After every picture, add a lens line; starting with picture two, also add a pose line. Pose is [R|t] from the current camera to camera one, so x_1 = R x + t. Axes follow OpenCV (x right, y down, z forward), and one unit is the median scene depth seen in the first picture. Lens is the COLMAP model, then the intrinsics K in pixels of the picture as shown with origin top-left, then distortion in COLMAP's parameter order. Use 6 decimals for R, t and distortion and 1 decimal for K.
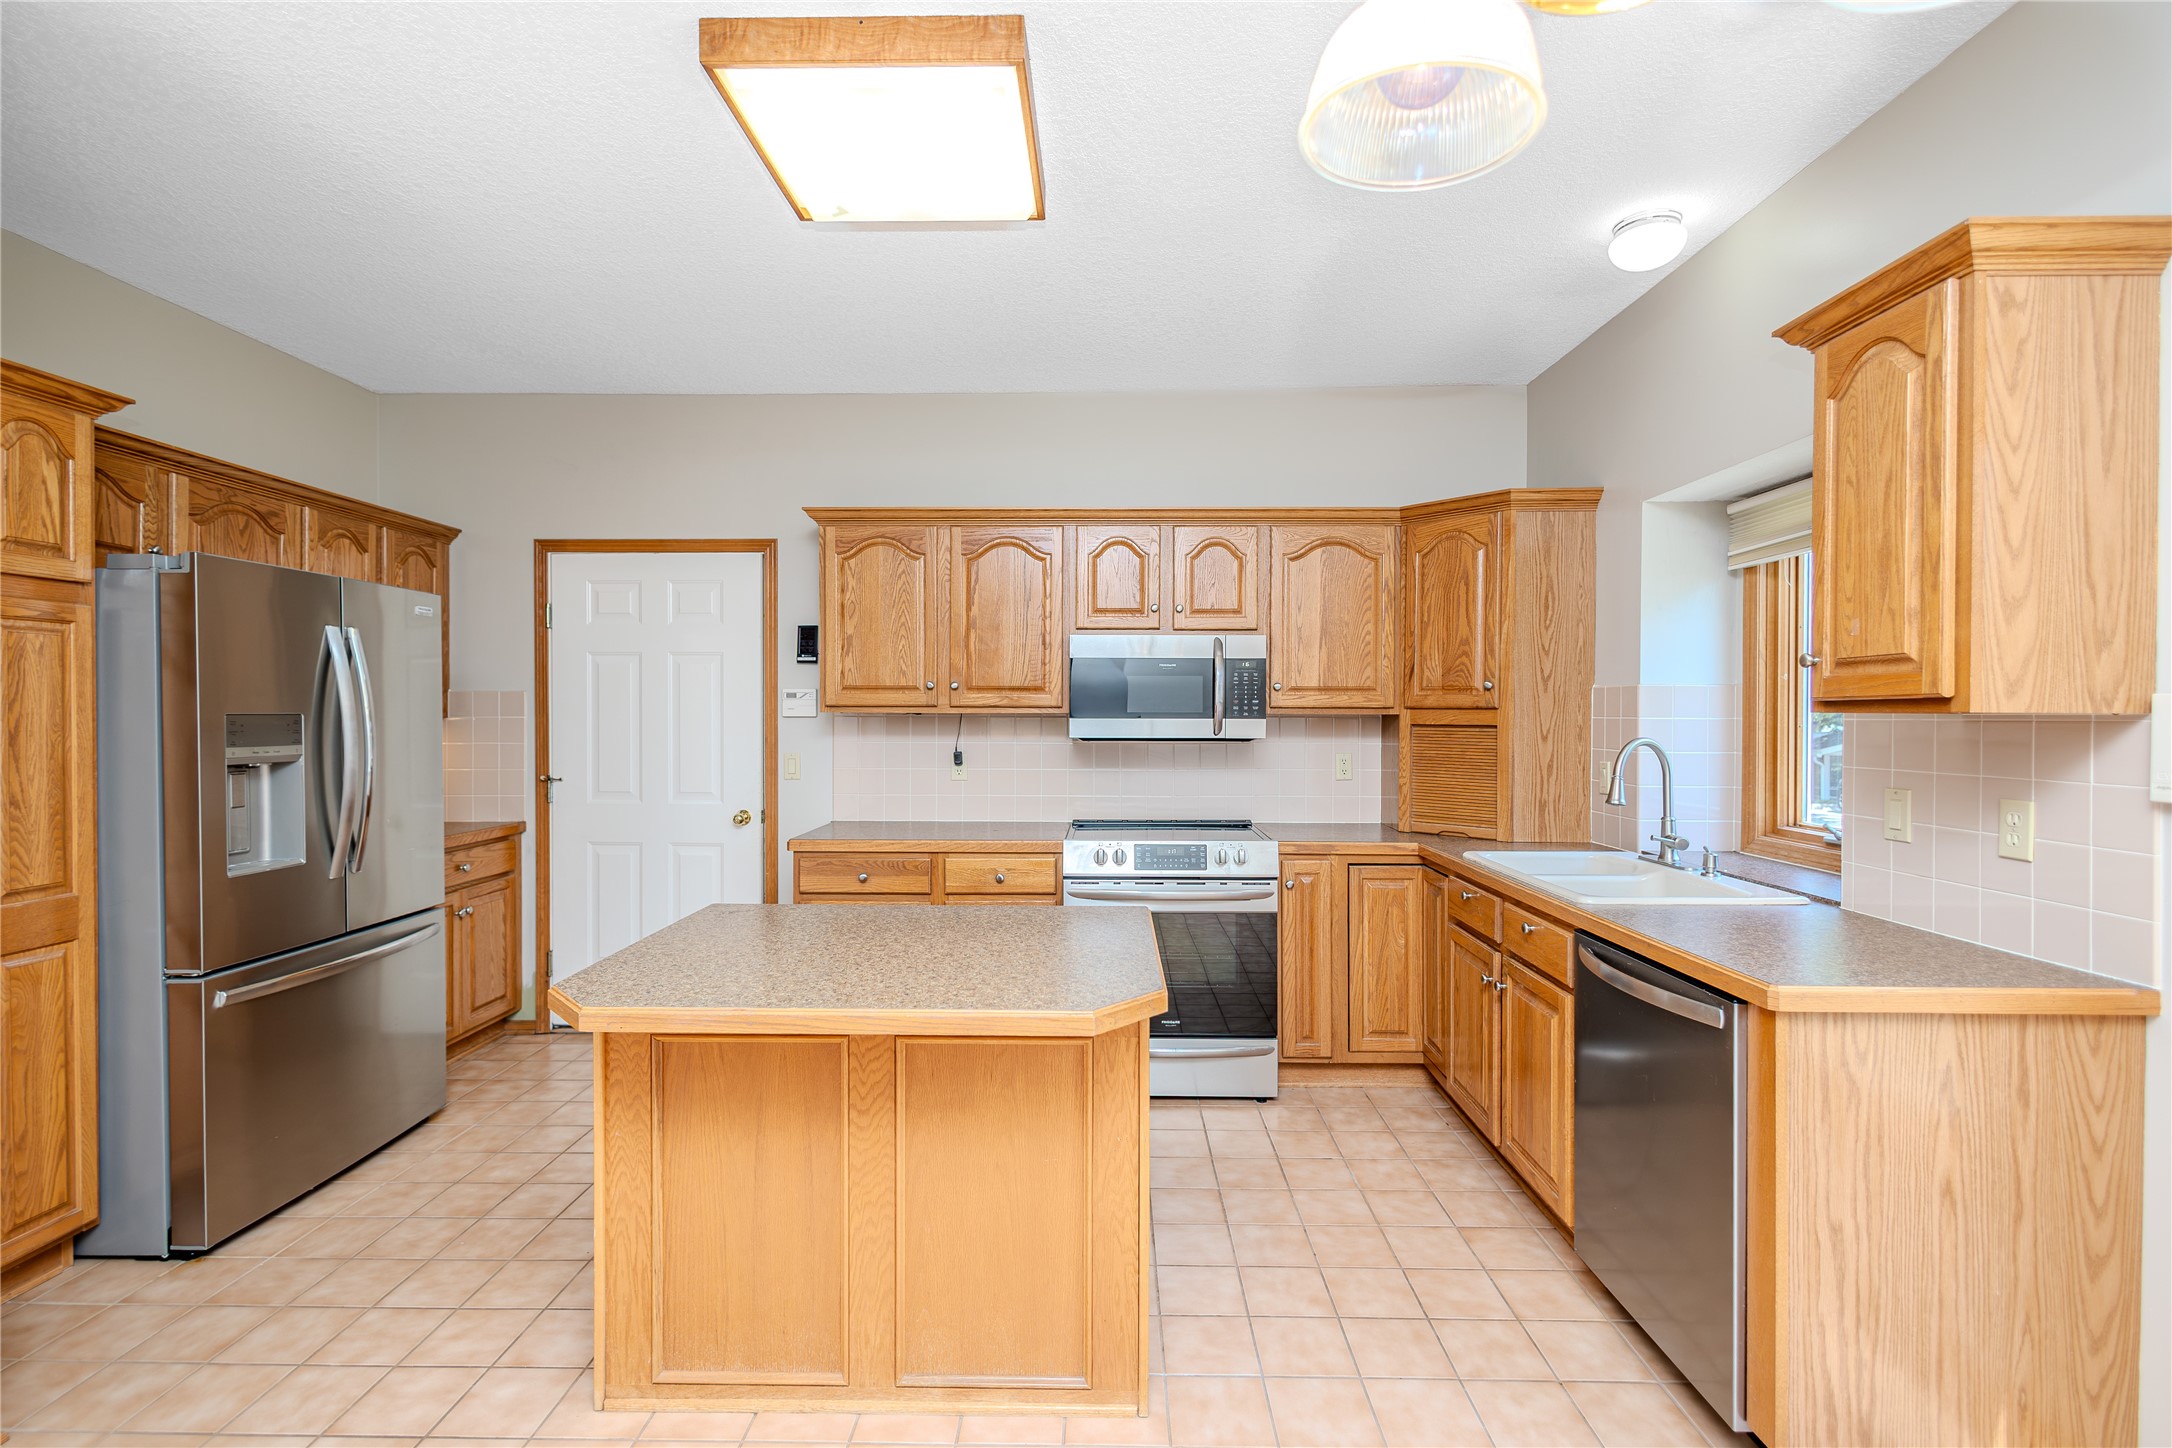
lens RADIAL K [[998.5, 0, 1082.3], [0, 998.5, 720.2], [0, 0, 1]] dist [0.008562, -0.002580]
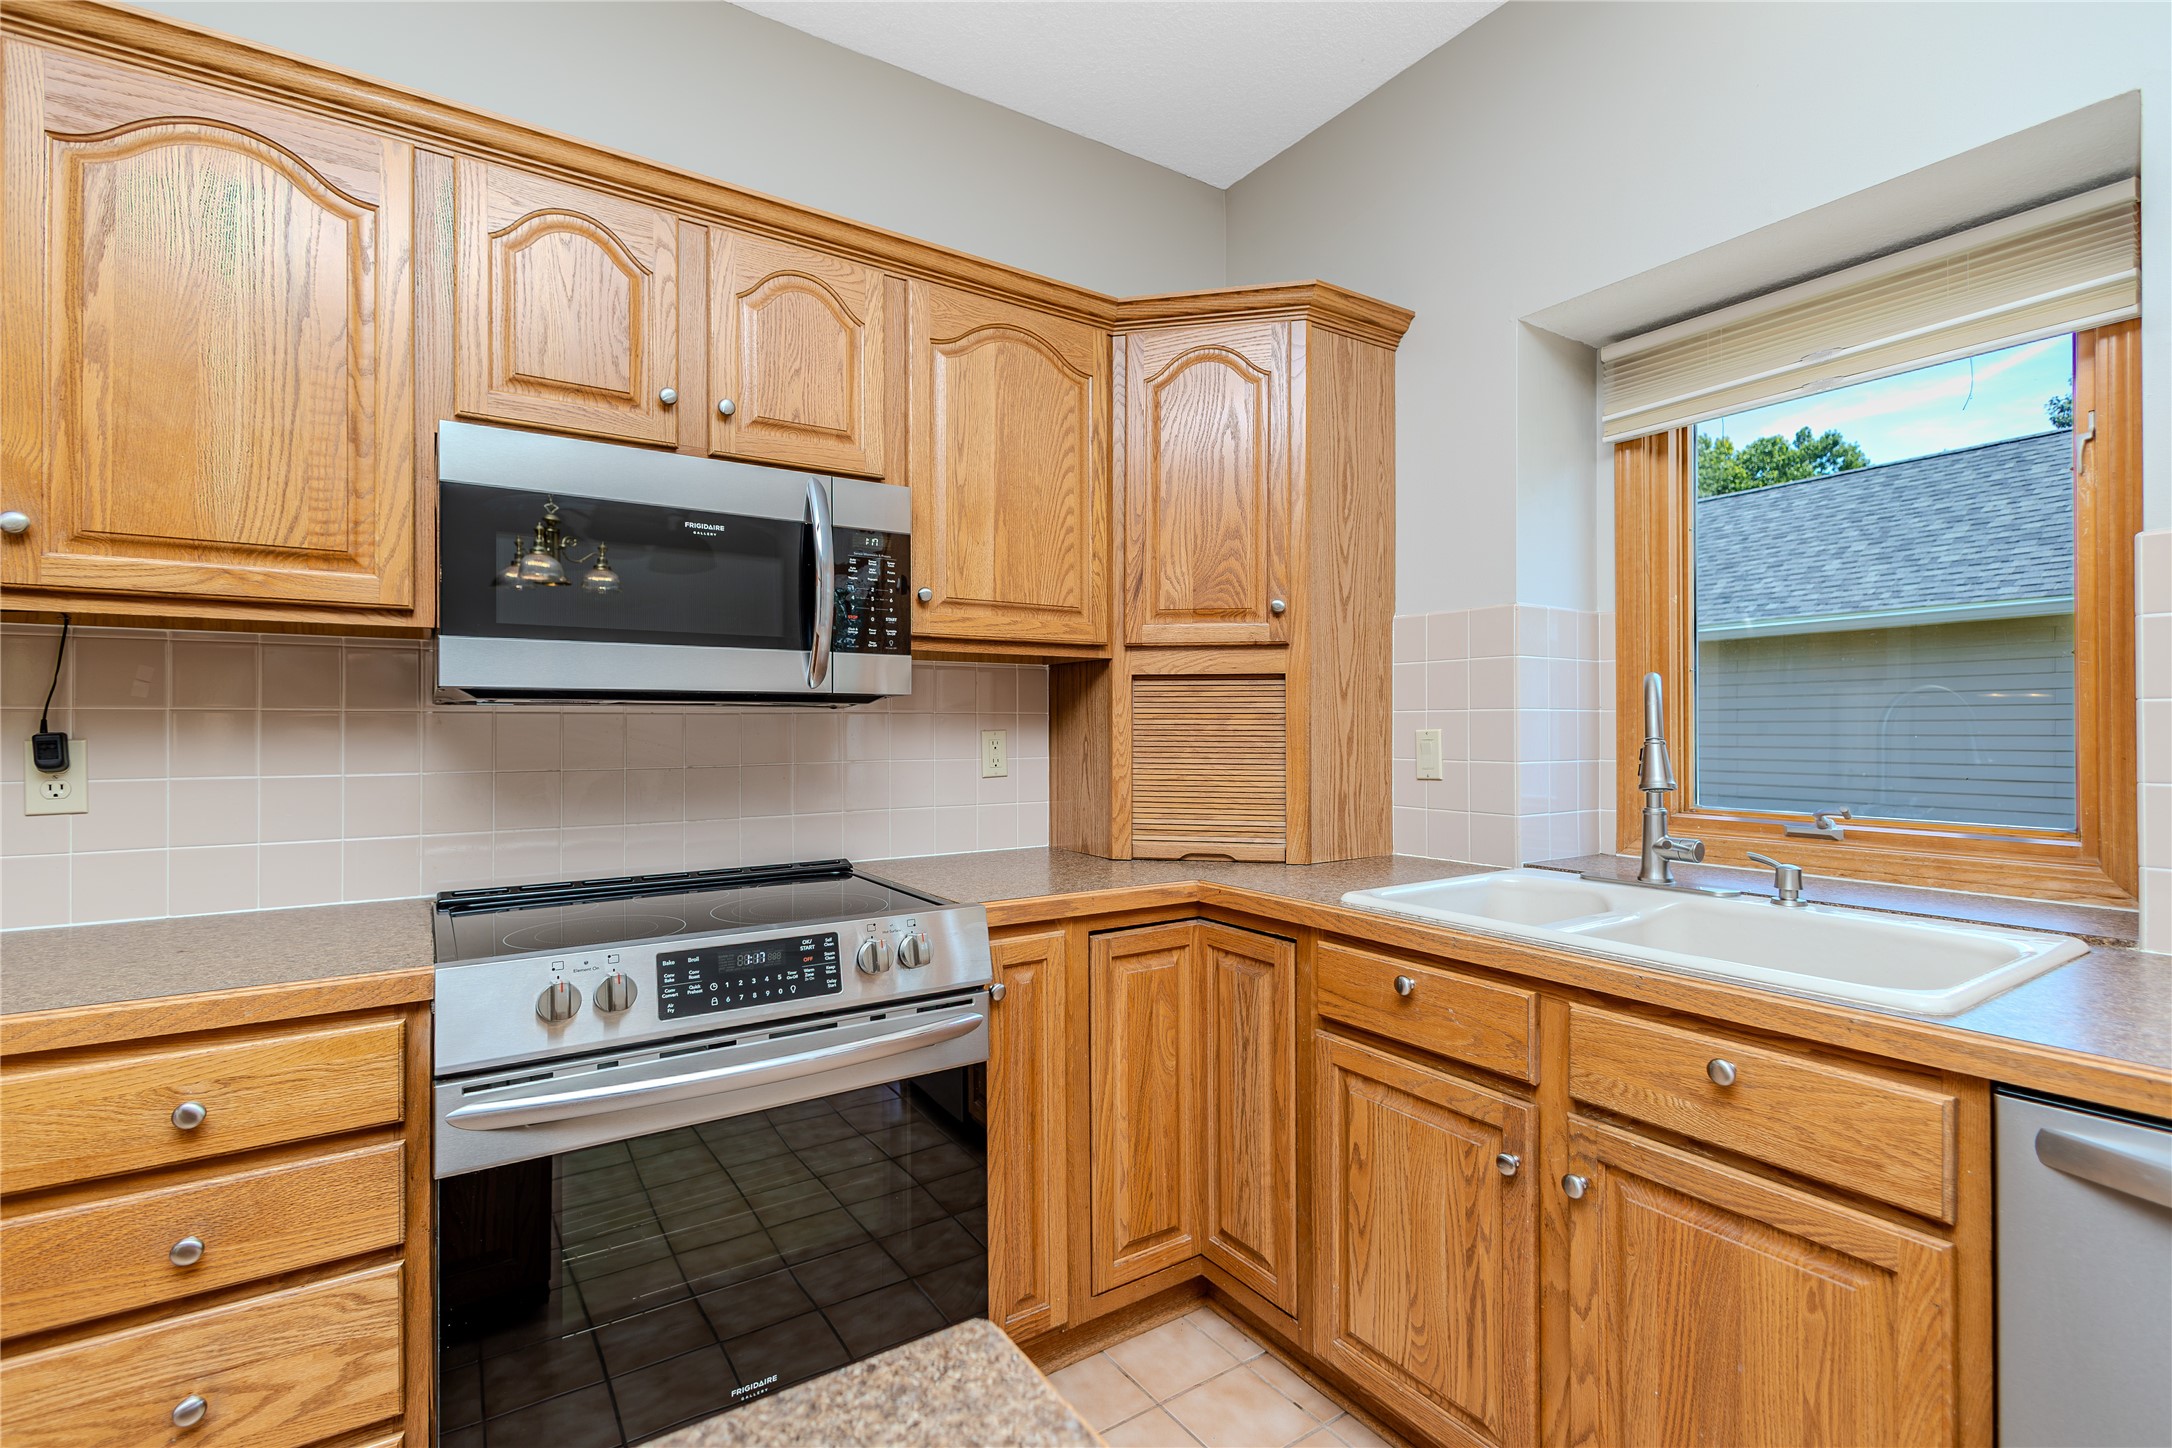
lens RADIAL K [[998.5, 0, 1081.7], [0, 998.5, 722.2], [0, 0, 1]] dist [0.008562, -0.002580]
pose [[0.819613, -0.002045, 0.572914, -0.030945], [0.007723, 0.999942, -0.007480, 0.035933], [-0.572866, 0.010556, 0.819581, 0.540772]]
